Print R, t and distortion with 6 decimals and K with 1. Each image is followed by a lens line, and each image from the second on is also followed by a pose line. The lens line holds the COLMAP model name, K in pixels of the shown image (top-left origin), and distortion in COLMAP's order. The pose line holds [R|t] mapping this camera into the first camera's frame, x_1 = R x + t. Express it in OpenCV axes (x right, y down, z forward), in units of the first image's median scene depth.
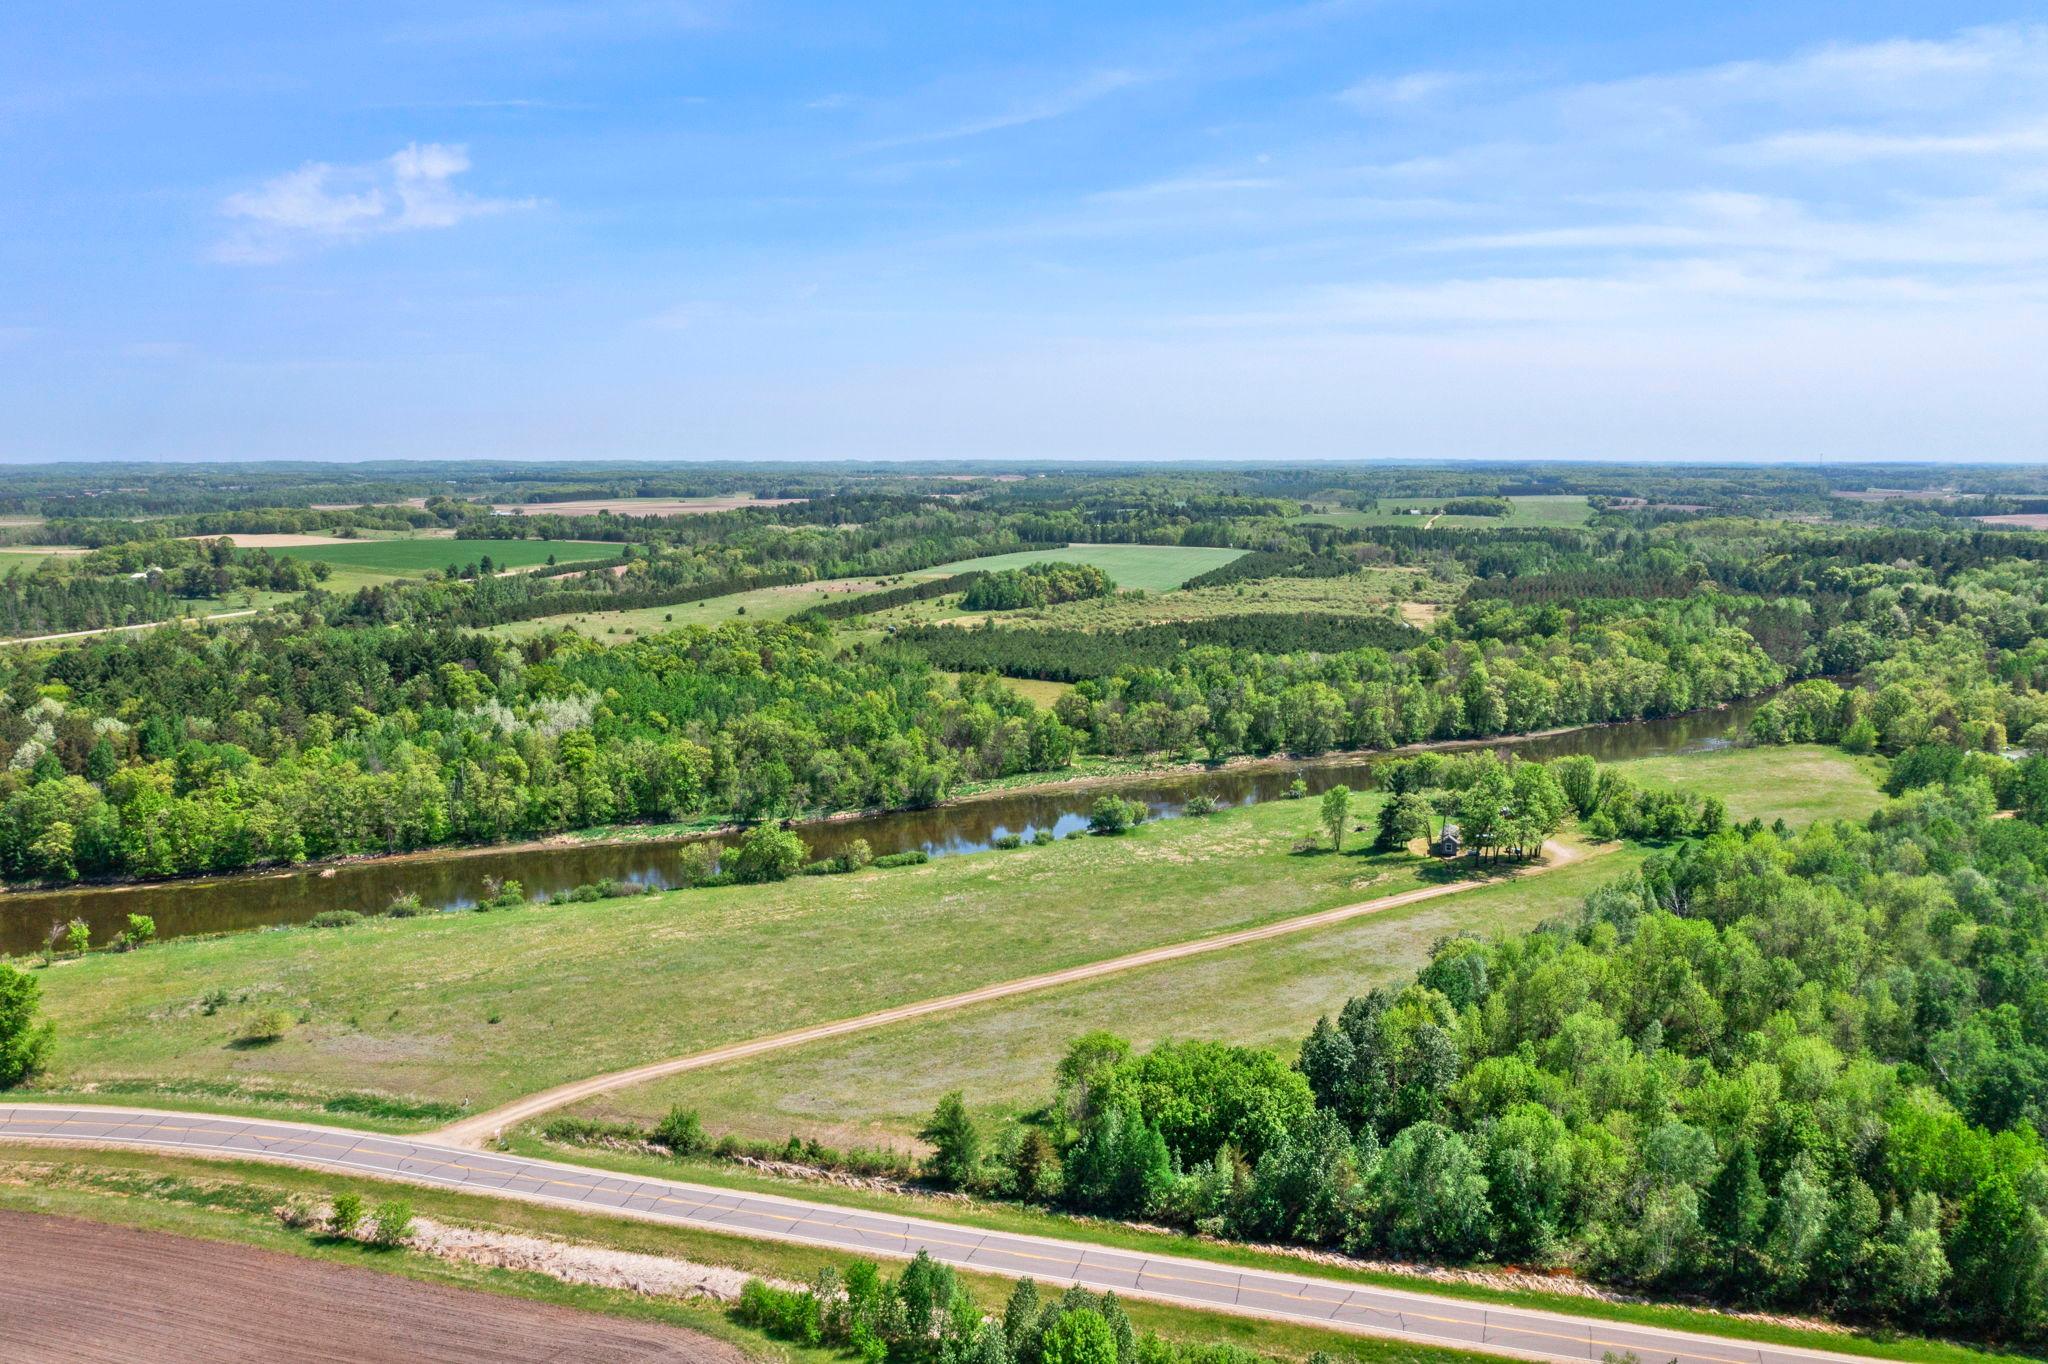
lens RADIAL K [[1577.4, 0, 1051.4], [0, 1577.4, 779.9], [0, 0, 1]] dist [-0.022014, -0.000203]
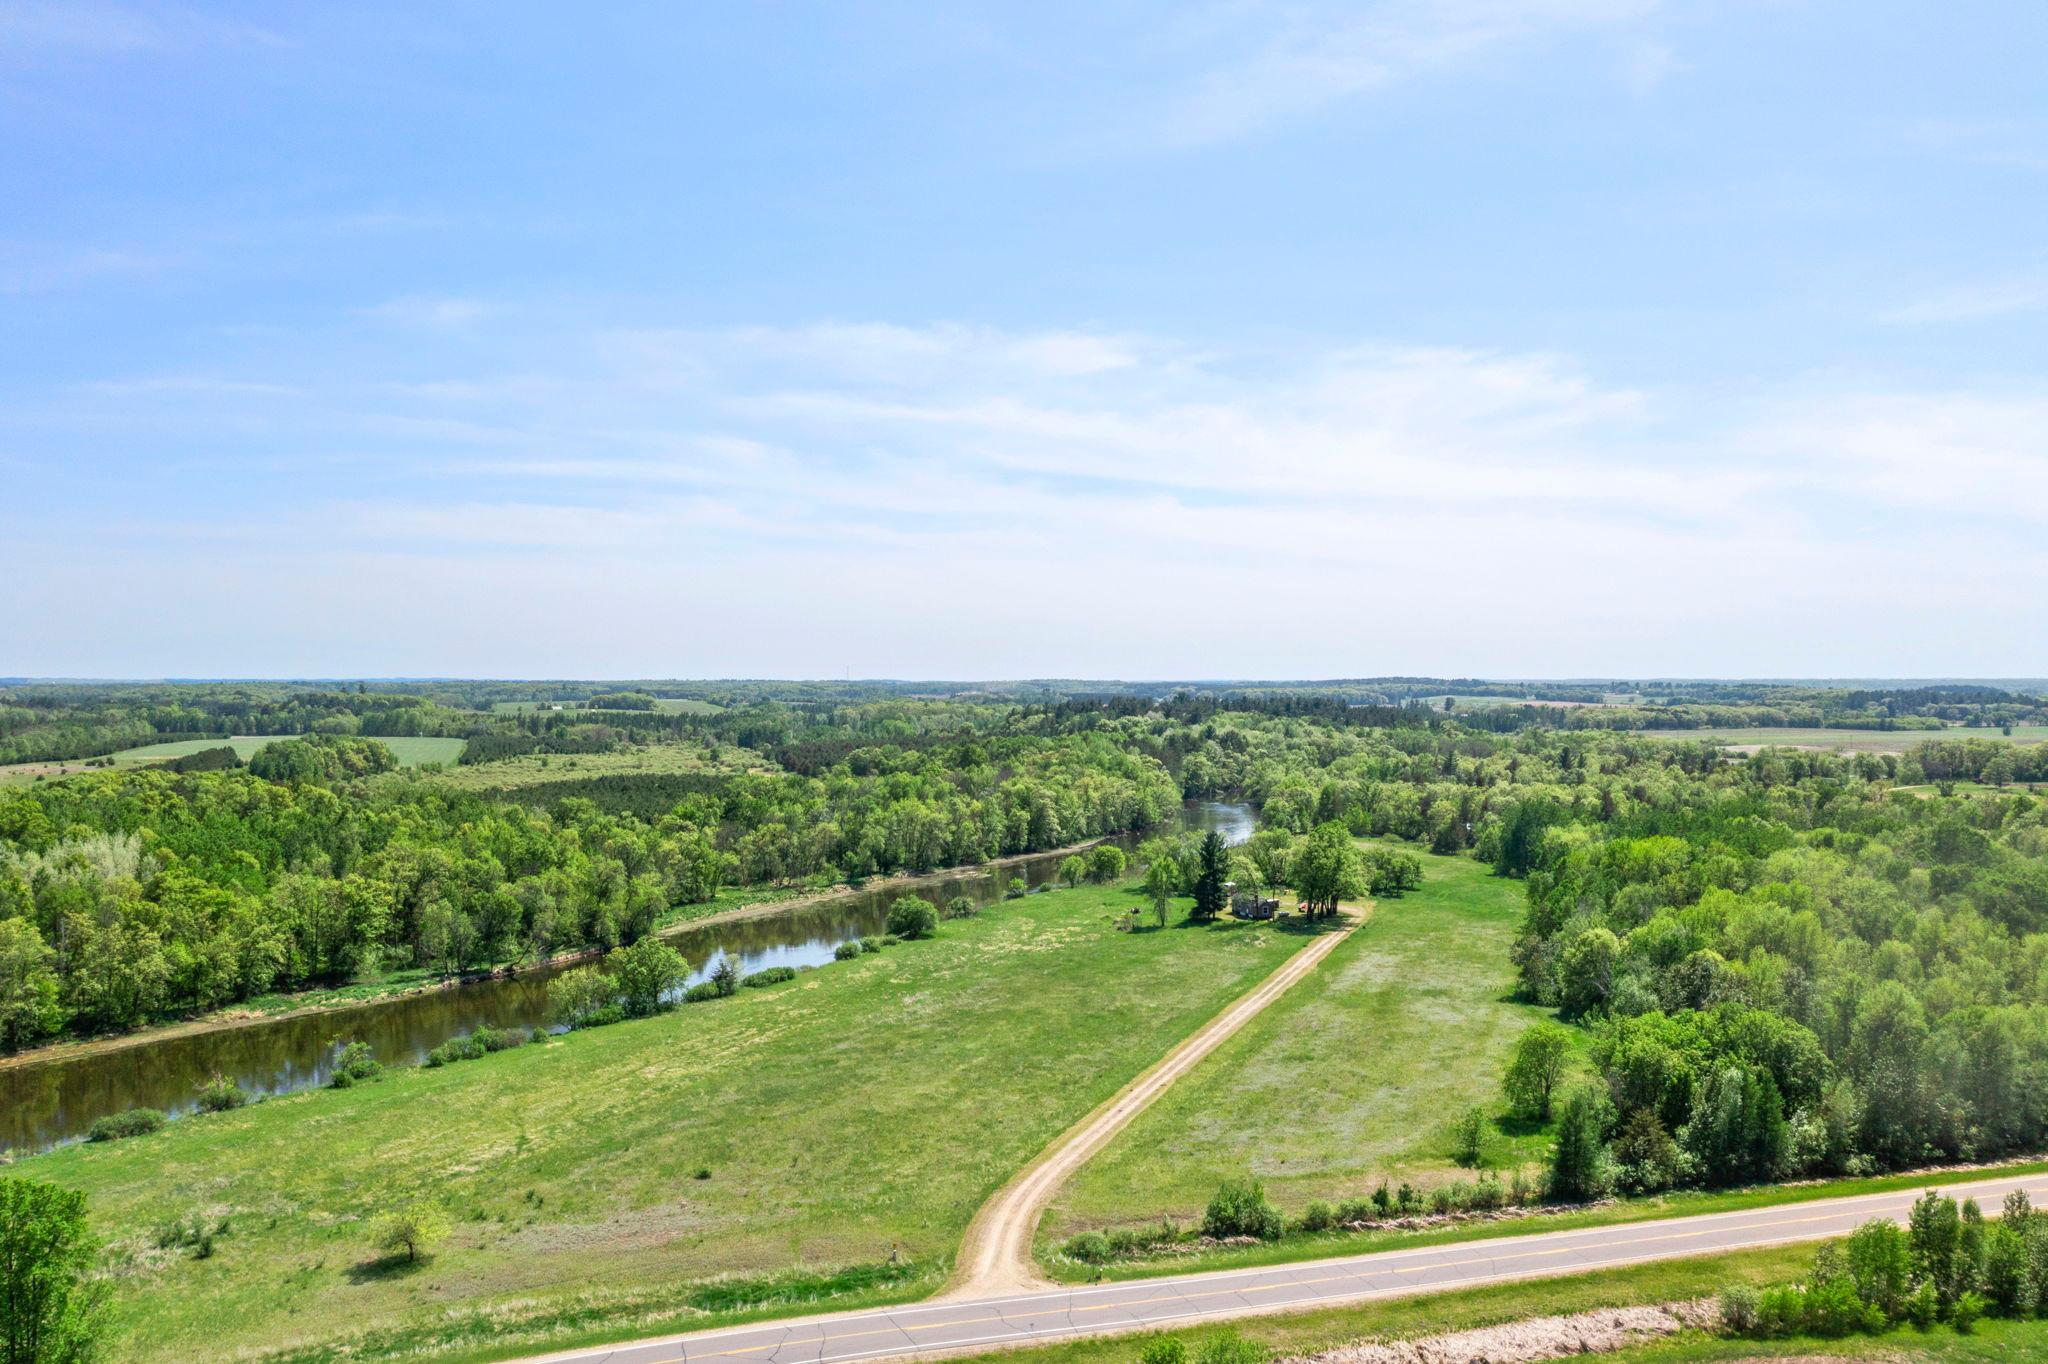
lens RADIAL K [[1577.4, 0, 1042.6], [0, 1577.4, 688.9], [0, 0, 1]] dist [-0.022014, -0.000203]
pose [[0.828749, -0.000925, 0.559620, -0.332705], [0.109150, 0.981061, -0.160020, 0.038270], [-0.548873, 0.193699, 0.813153, 0.173582]]
